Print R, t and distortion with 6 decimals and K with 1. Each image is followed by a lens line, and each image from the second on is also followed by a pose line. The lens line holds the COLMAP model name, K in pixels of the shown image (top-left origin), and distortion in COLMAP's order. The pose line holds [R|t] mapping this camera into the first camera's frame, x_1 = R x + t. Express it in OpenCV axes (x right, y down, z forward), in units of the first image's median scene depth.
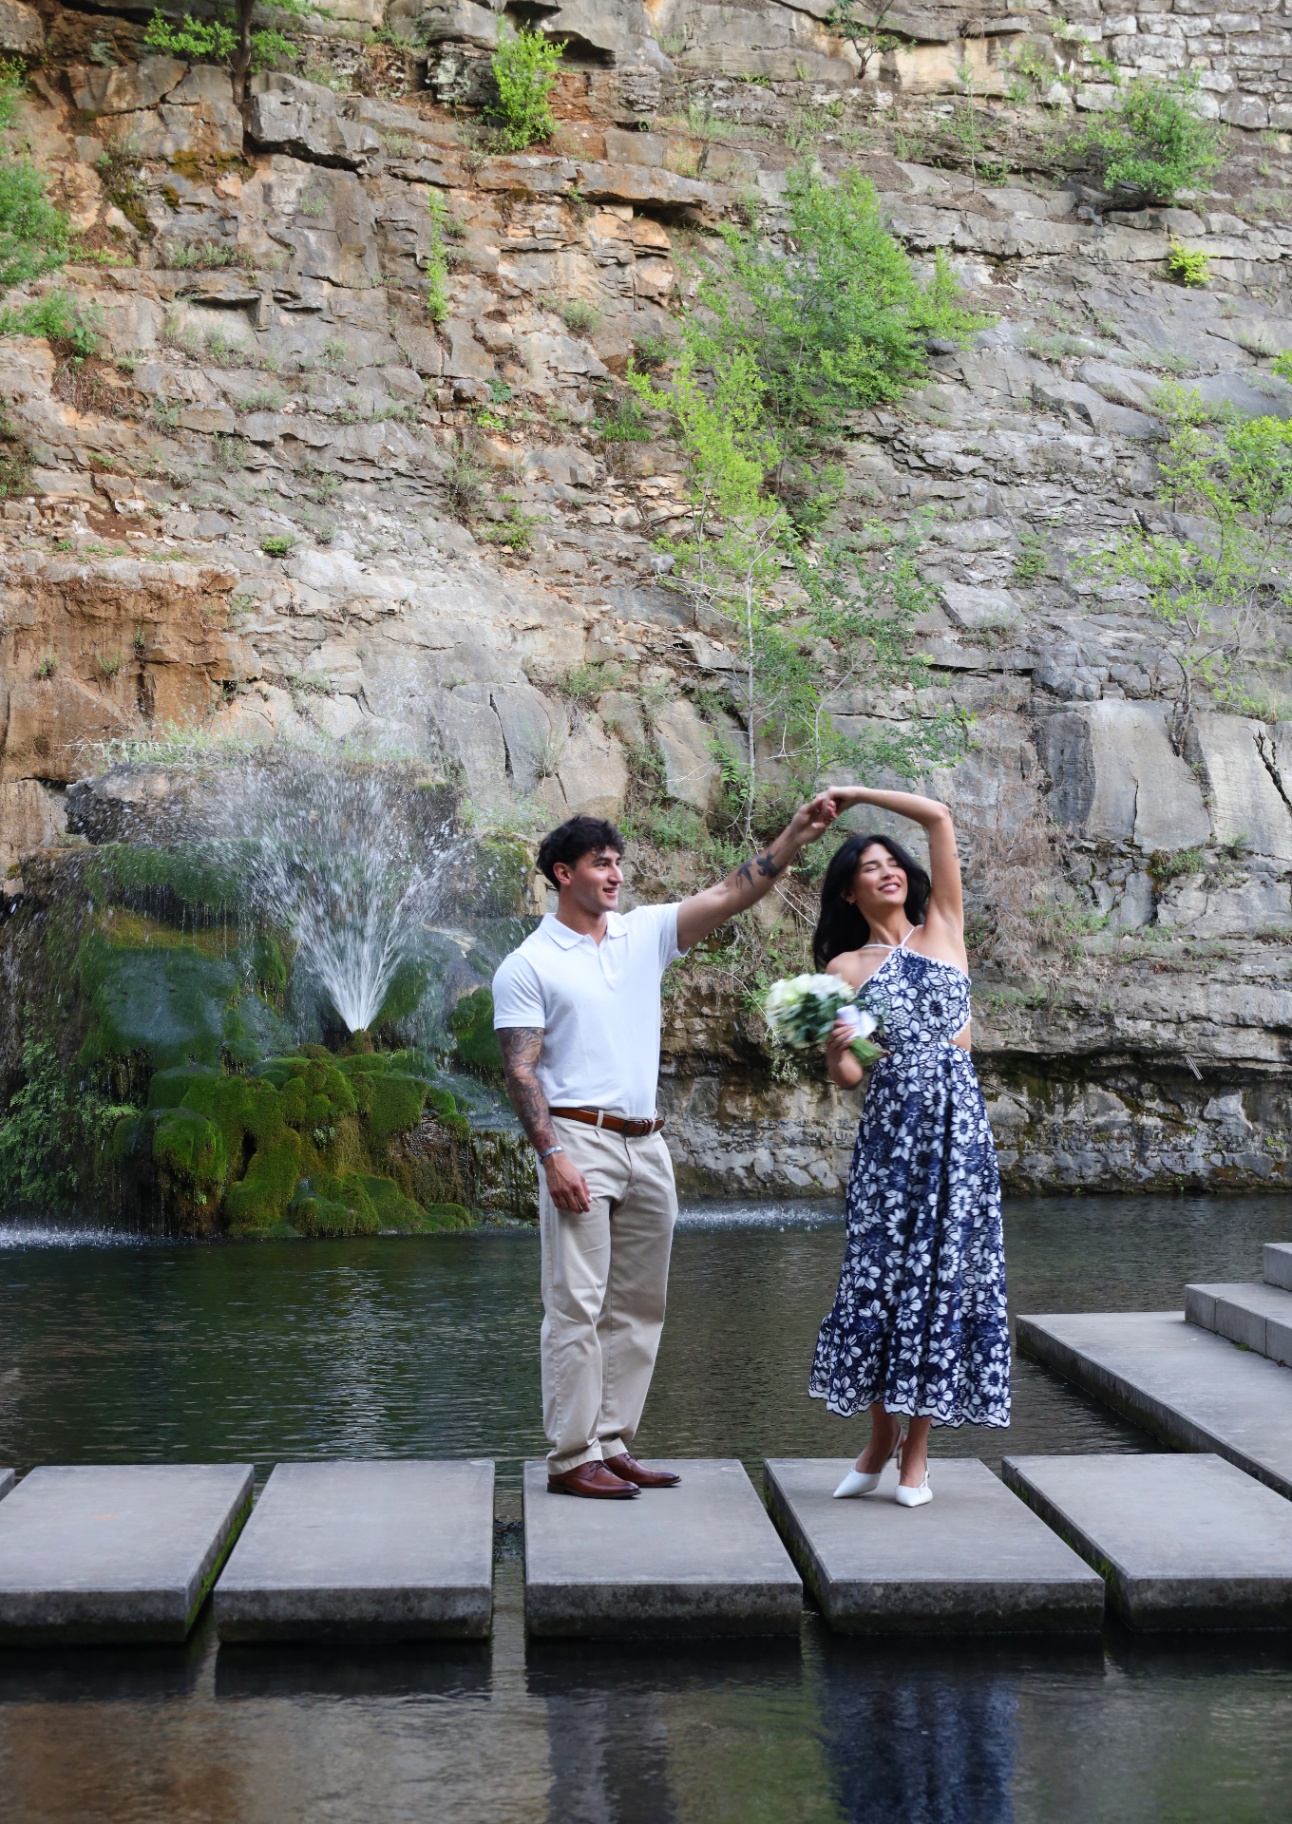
lens RADIAL K [[4153.0, 0, 645.1], [0, 4153.0, 985.9], [0, 0, 1]] dist [-0.057350, 0.394158]
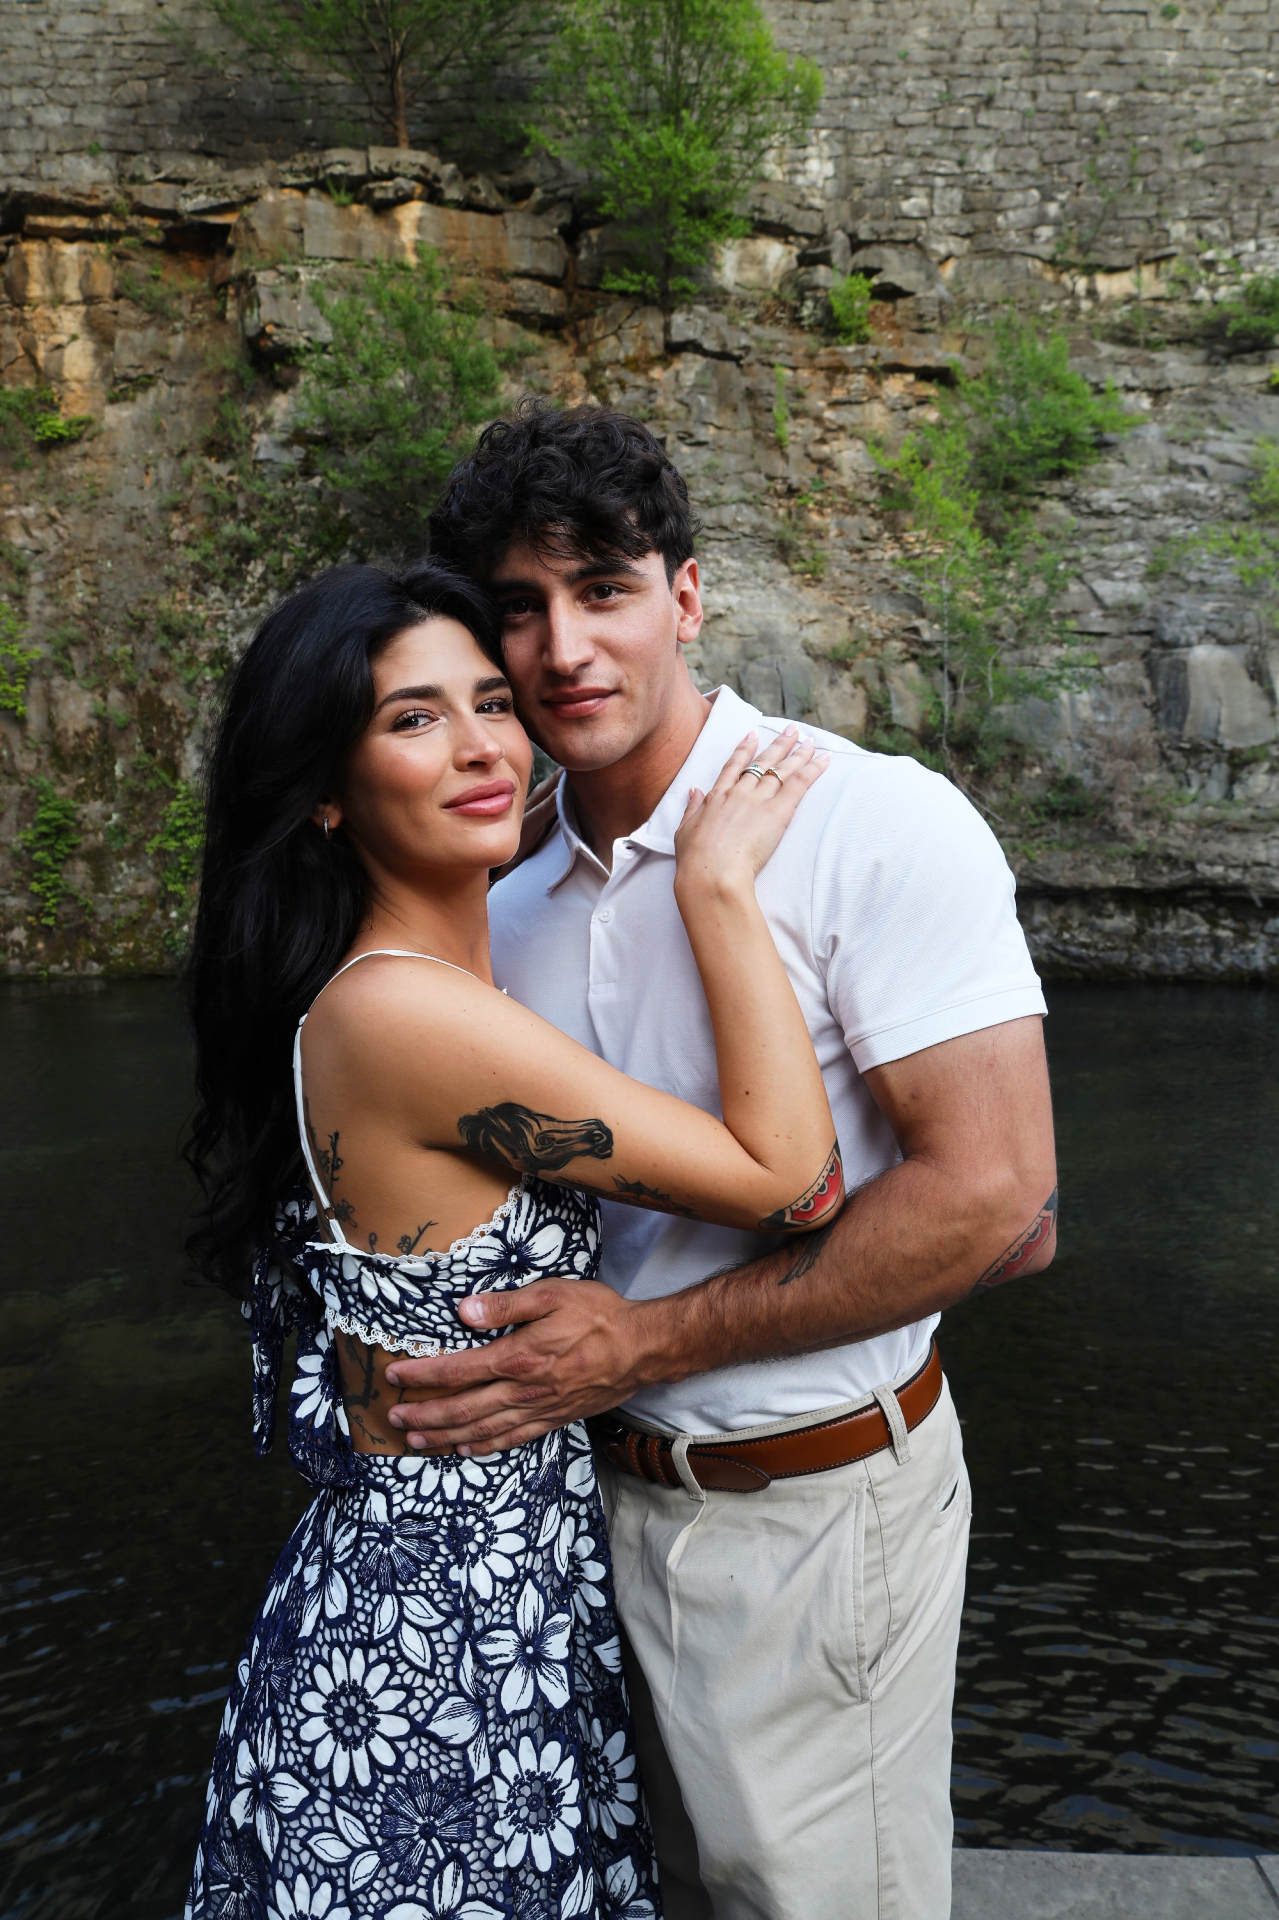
lens RADIAL K [[1307.2, 0, 649.8], [0, 1307.2, 956.9], [0, 0, 1]] dist [-0.002366, -0.002417]
pose [[0.943113, 0.016796, -0.332049, 0.080446], [0.016518, 0.995123, 0.097252, -0.007158], [0.332063, -0.097205, 0.938235, 0.478428]]
